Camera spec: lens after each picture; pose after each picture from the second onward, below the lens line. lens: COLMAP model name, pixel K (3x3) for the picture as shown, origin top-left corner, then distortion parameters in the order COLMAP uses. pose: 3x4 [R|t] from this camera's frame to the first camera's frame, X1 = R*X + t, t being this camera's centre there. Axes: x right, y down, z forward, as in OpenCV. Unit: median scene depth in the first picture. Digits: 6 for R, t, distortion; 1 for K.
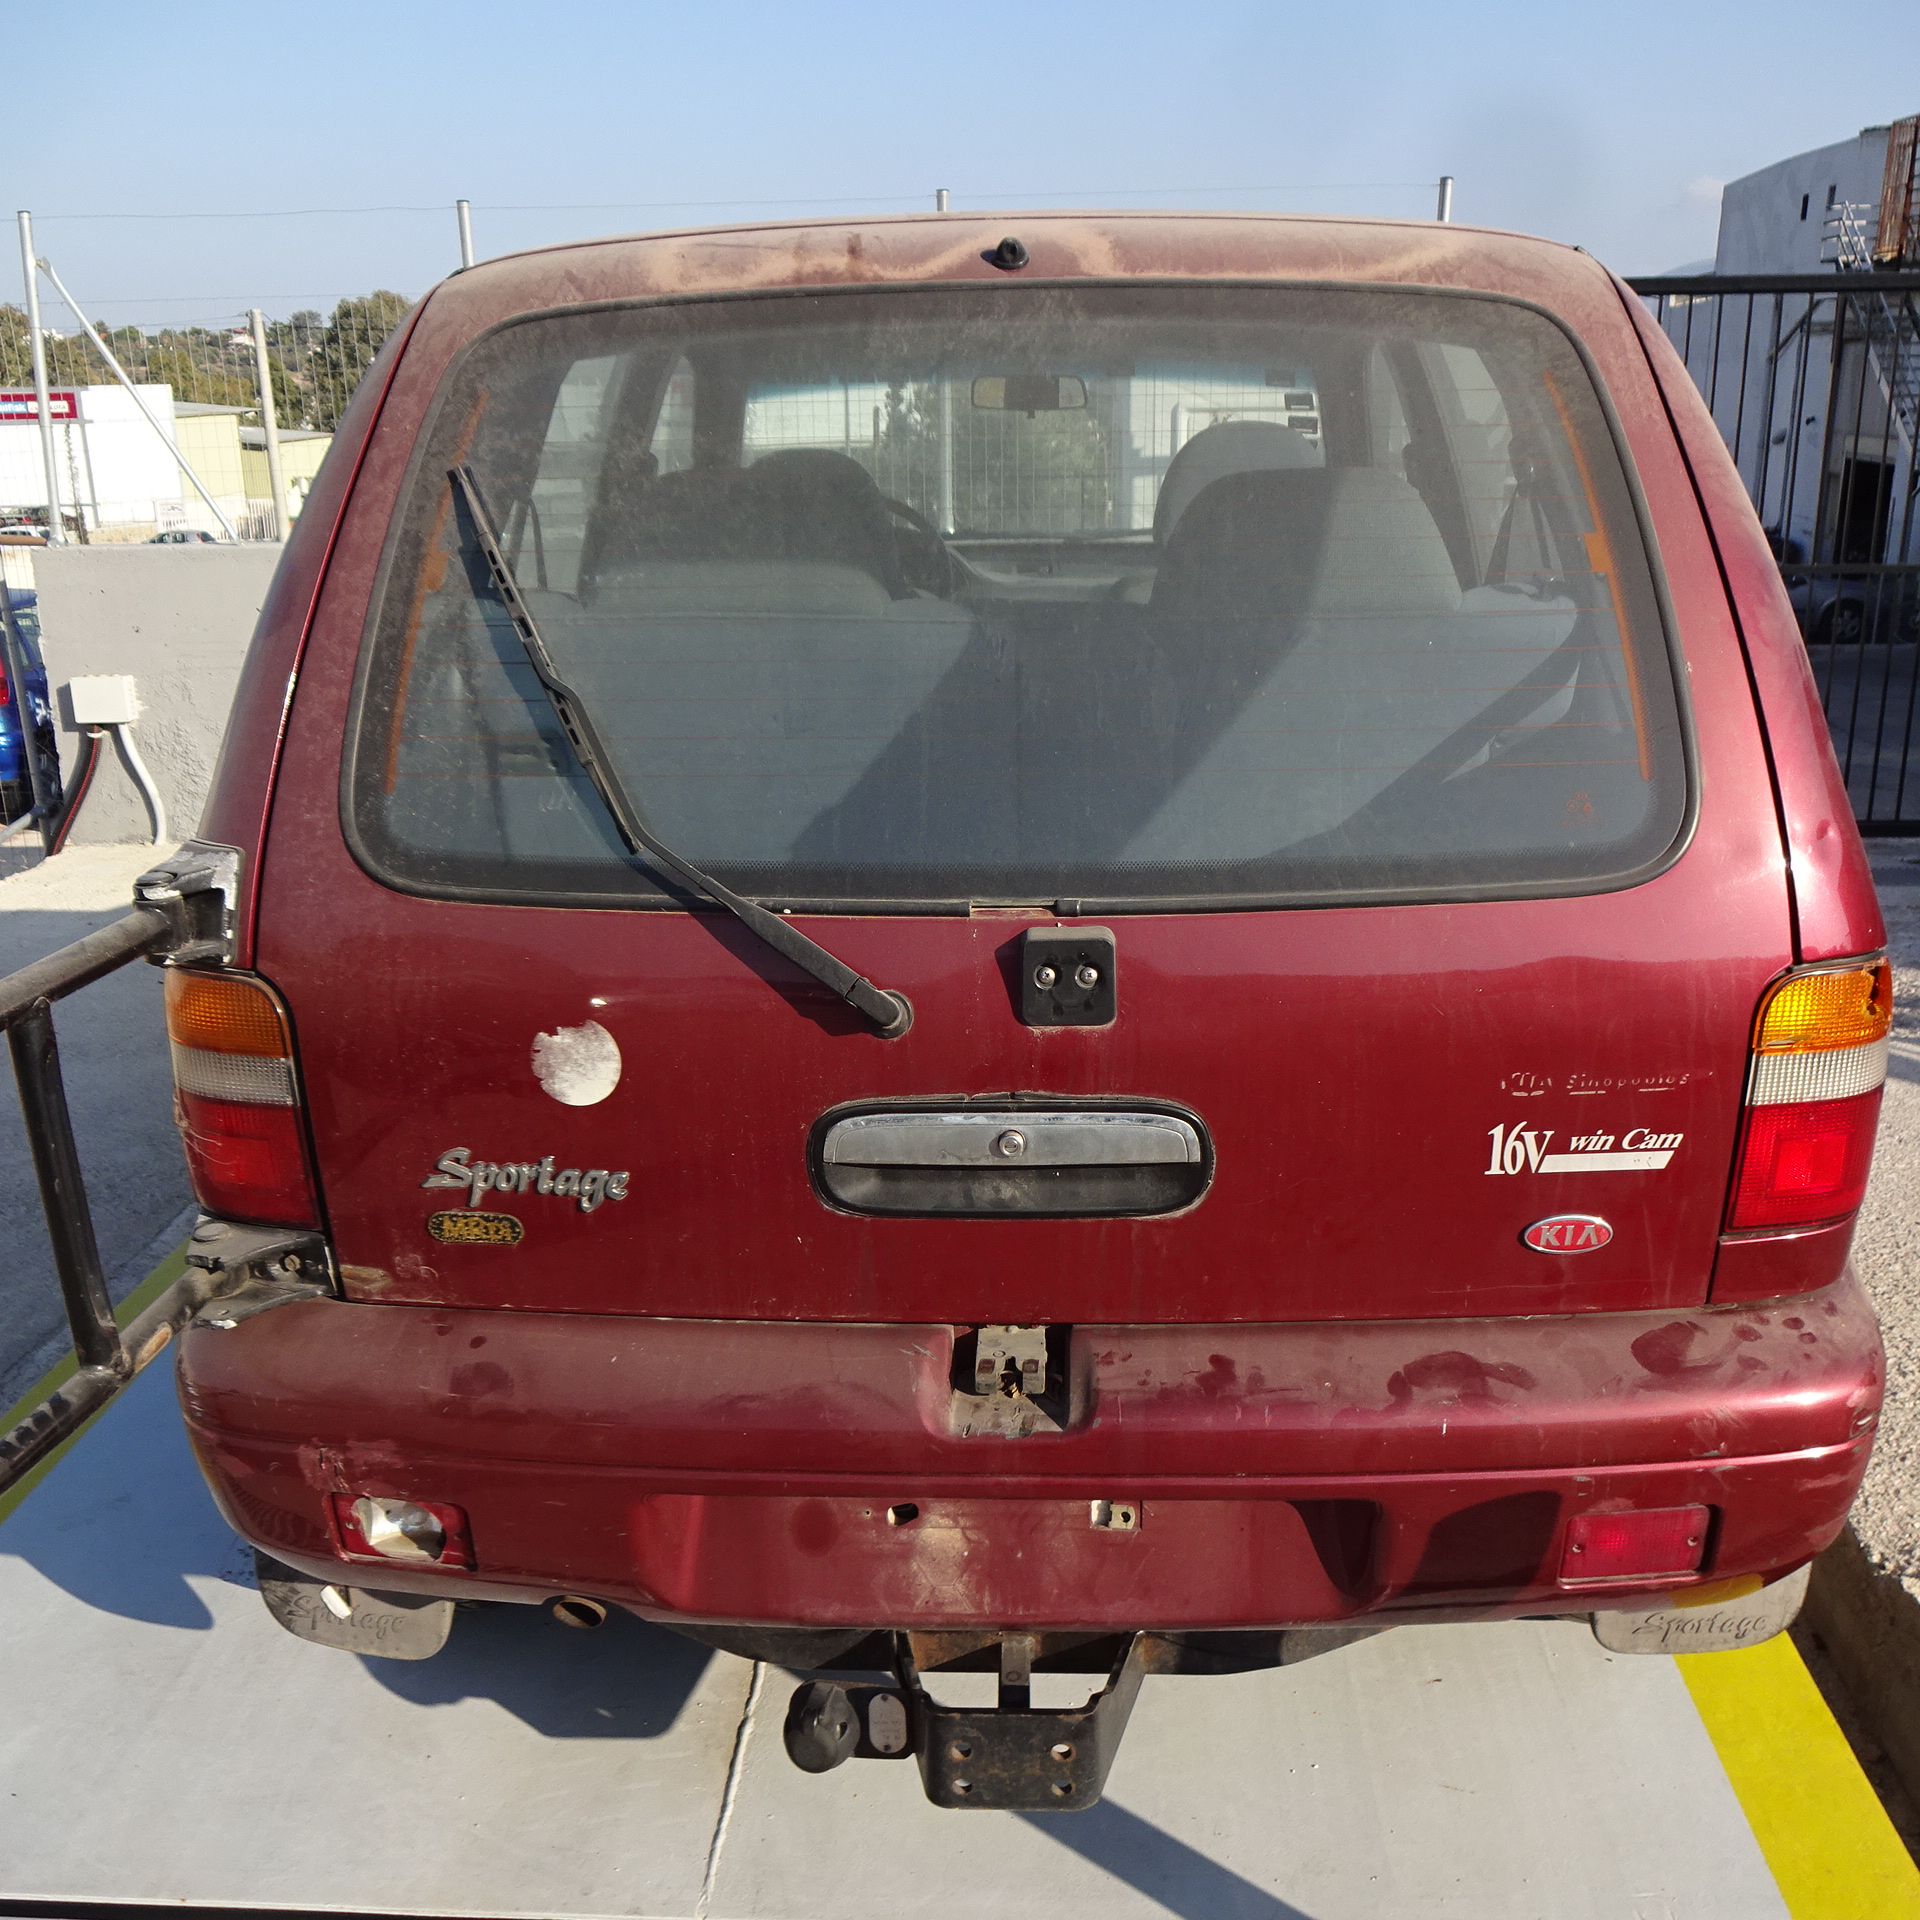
lens RADIAL K [[1908.1, 0, 960.0], [0, 1908.1, 960.0], [0, 0, 1]] dist [-0.007766, -0.001115]
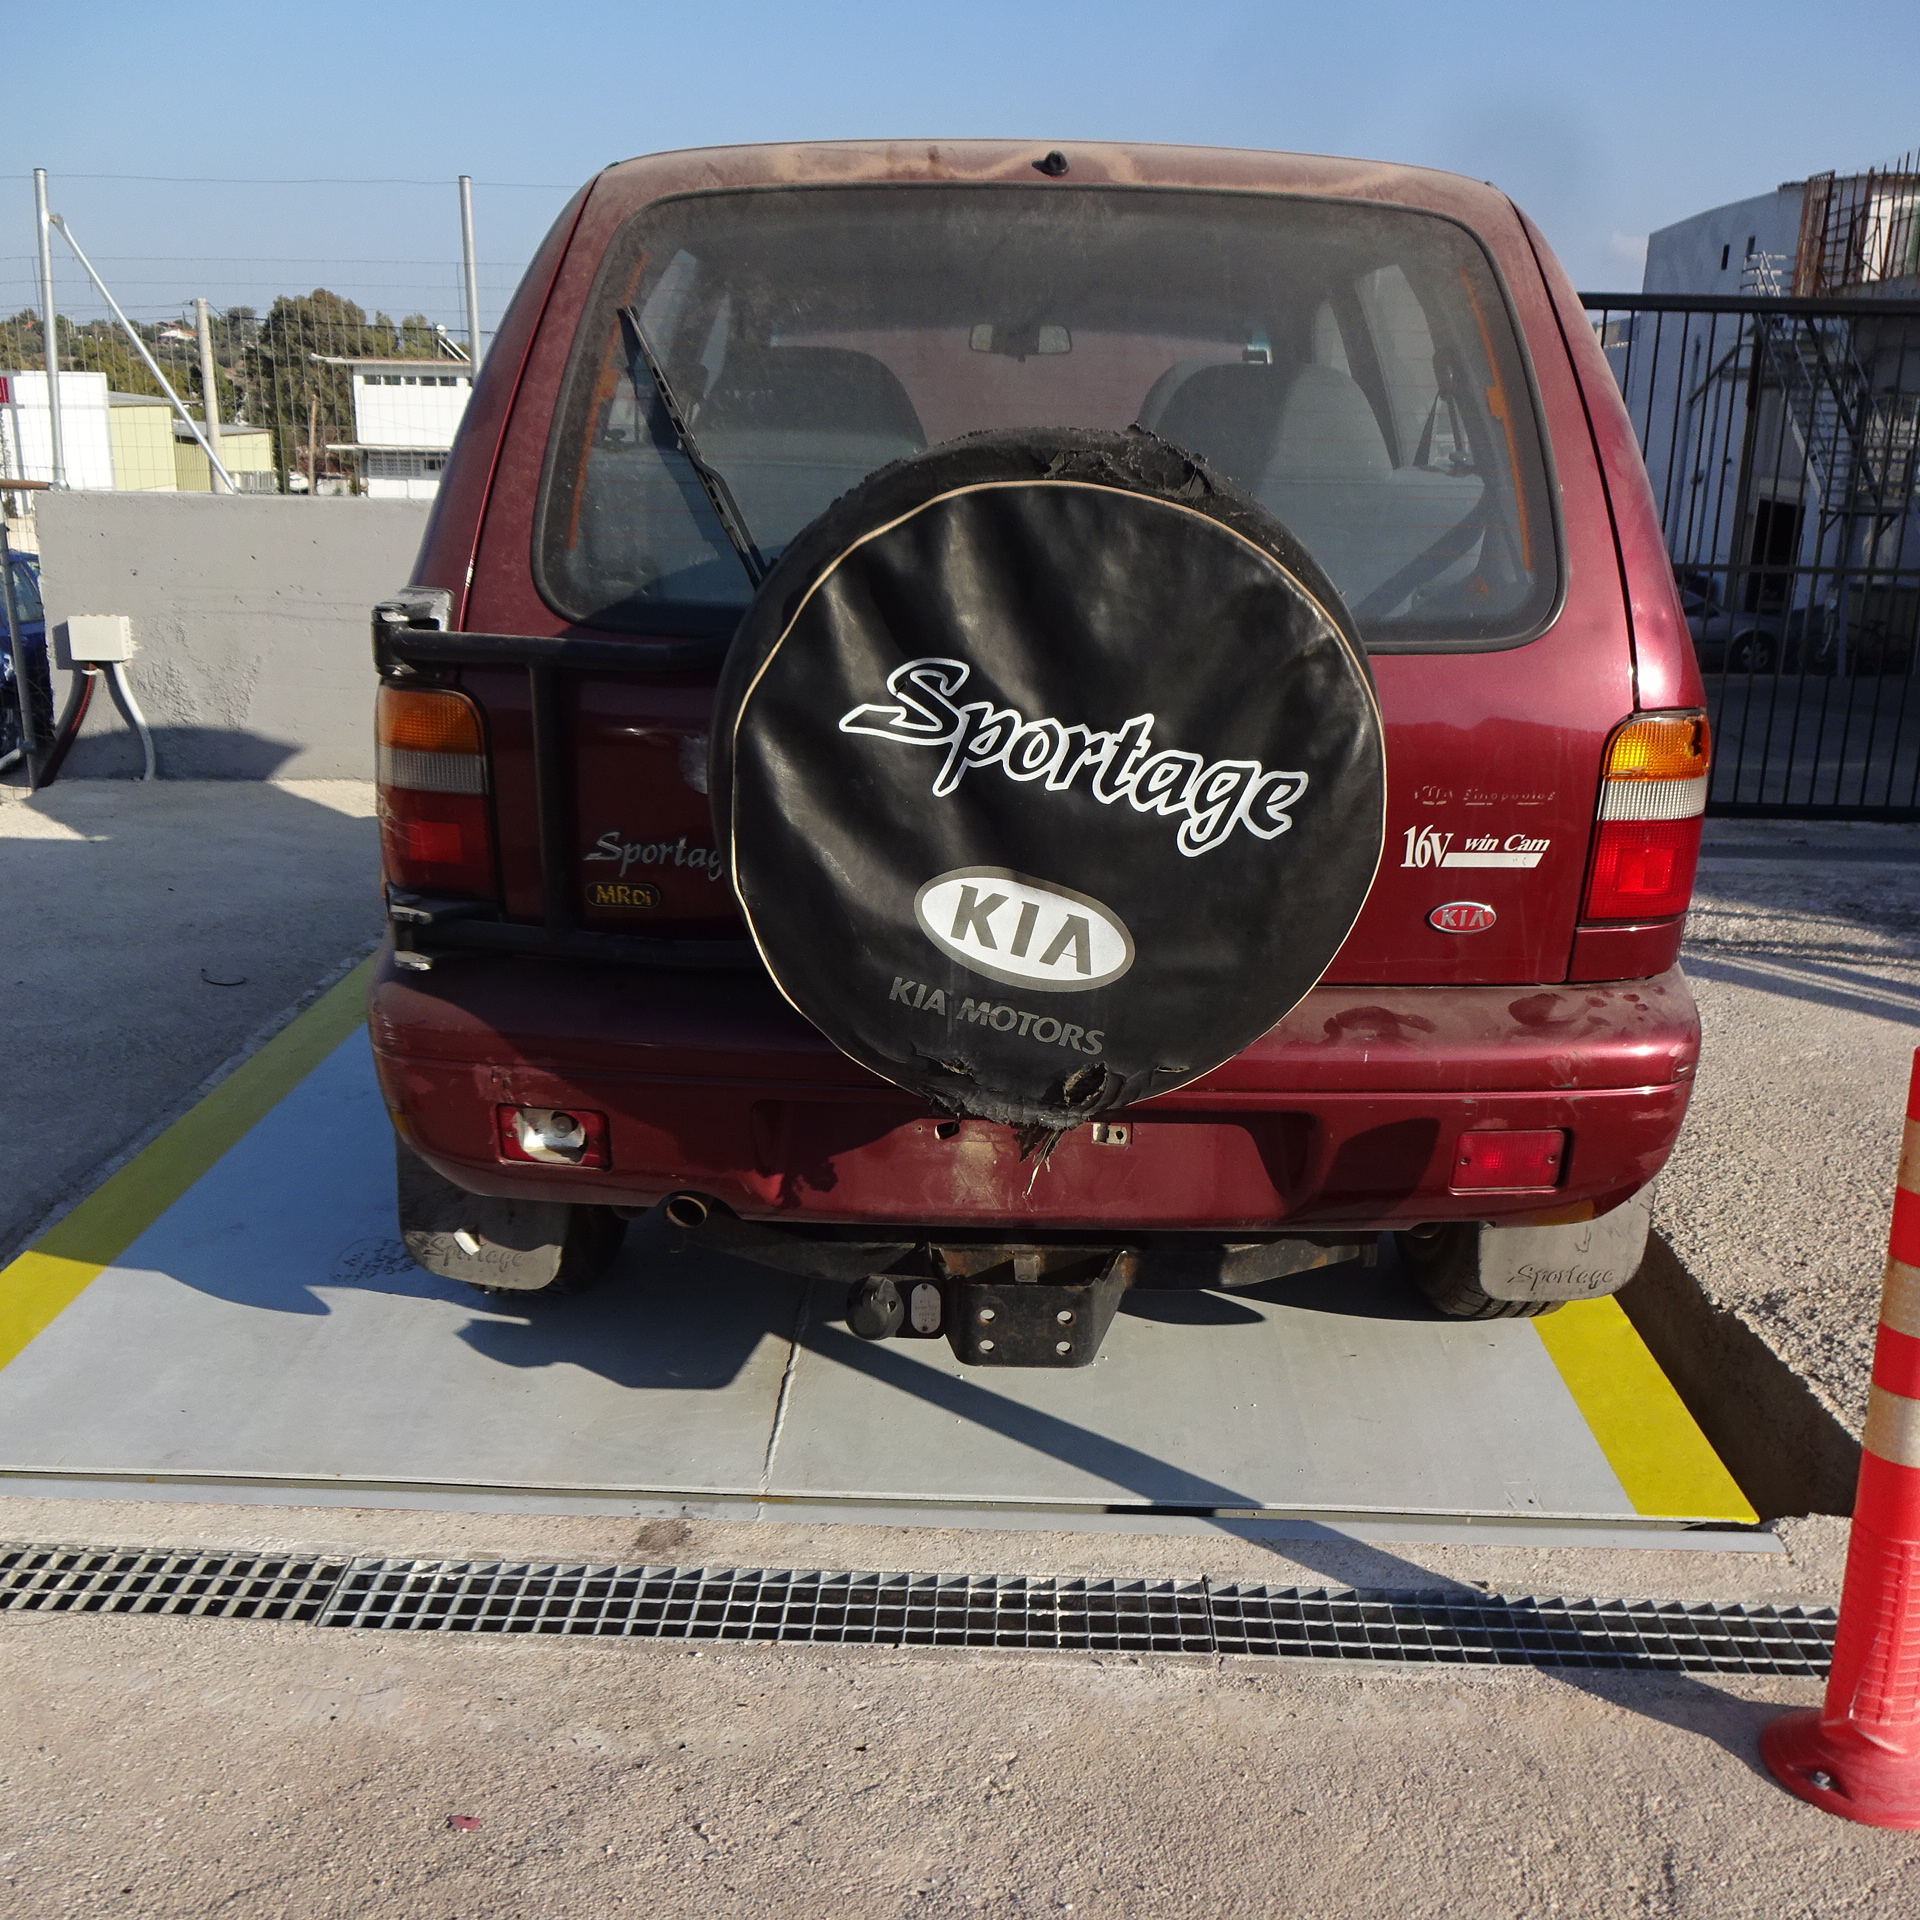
lens RADIAL K [[1927.8, 0, 960.0], [0, 1927.8, 960.0], [0, 0, 1]] dist [-0.005869, 0.002303]
pose [[0.998766, 0.028187, 0.040889, -0.077527], [-0.027457, 0.999456, -0.018294, 0.199134], [-0.041382, 0.017149, 0.998996, -0.300999]]
